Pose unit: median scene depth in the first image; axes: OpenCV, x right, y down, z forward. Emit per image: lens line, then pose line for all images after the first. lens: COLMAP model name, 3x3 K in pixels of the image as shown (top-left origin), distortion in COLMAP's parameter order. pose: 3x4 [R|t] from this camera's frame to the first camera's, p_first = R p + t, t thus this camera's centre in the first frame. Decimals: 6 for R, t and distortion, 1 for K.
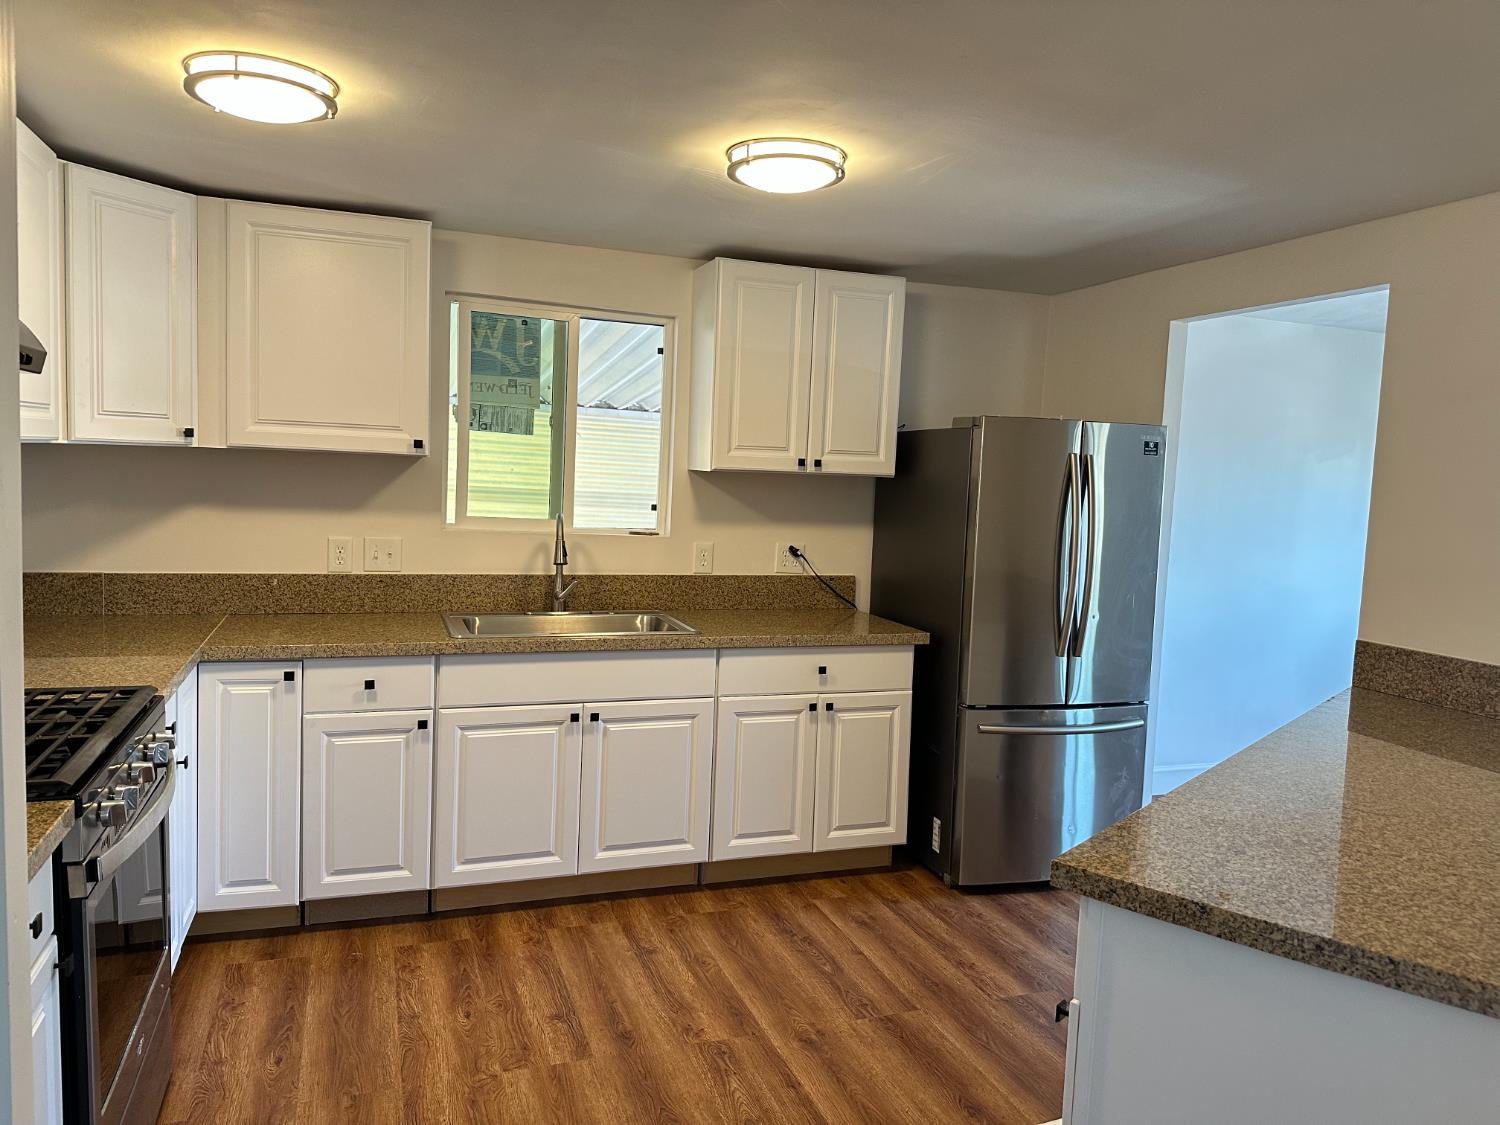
lens RADIAL K [[1063.4, 0, 750.5], [0, 1063.4, 561.6], [0, 0, 1]] dist [0.043949, -0.072428]
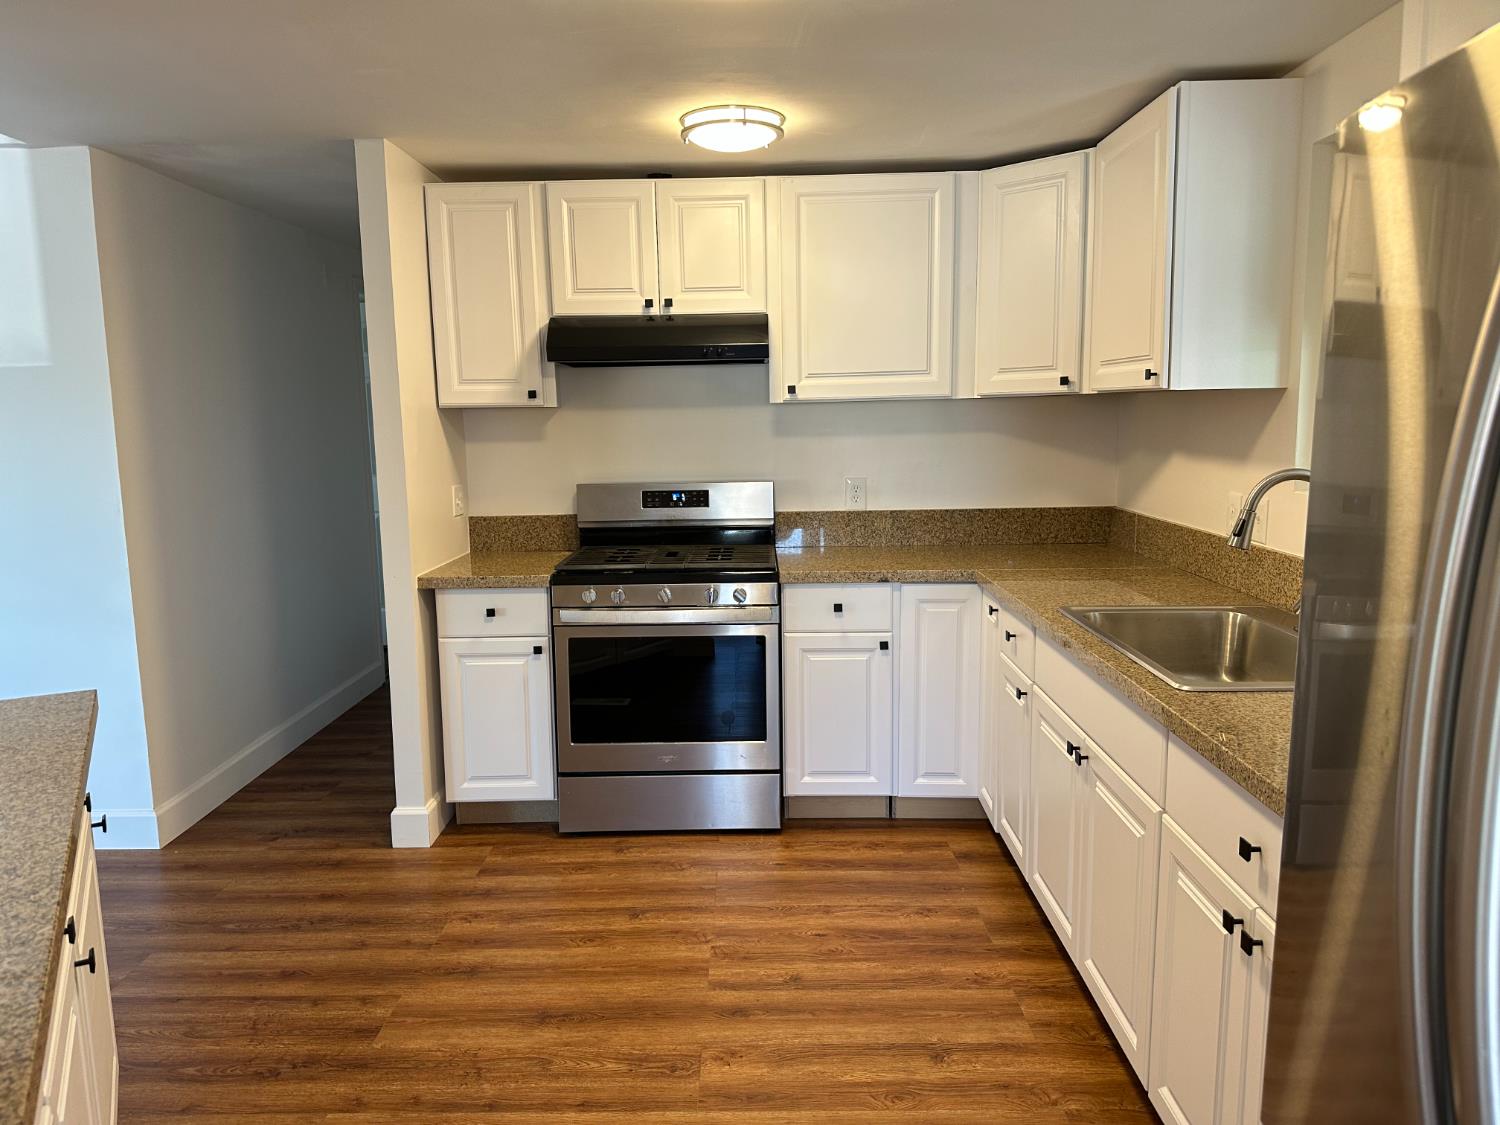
lens RADIAL K [[1063.4, 0, 749.1], [0, 1063.4, 568.6], [0, 0, 1]] dist [0.043949, -0.072428]
pose [[-0.353668, 0.100203, -0.929988, 0.586284], [-0.087217, 0.986381, 0.139447, -0.055649], [0.931296, 0.130429, -0.340112, 1.060151]]
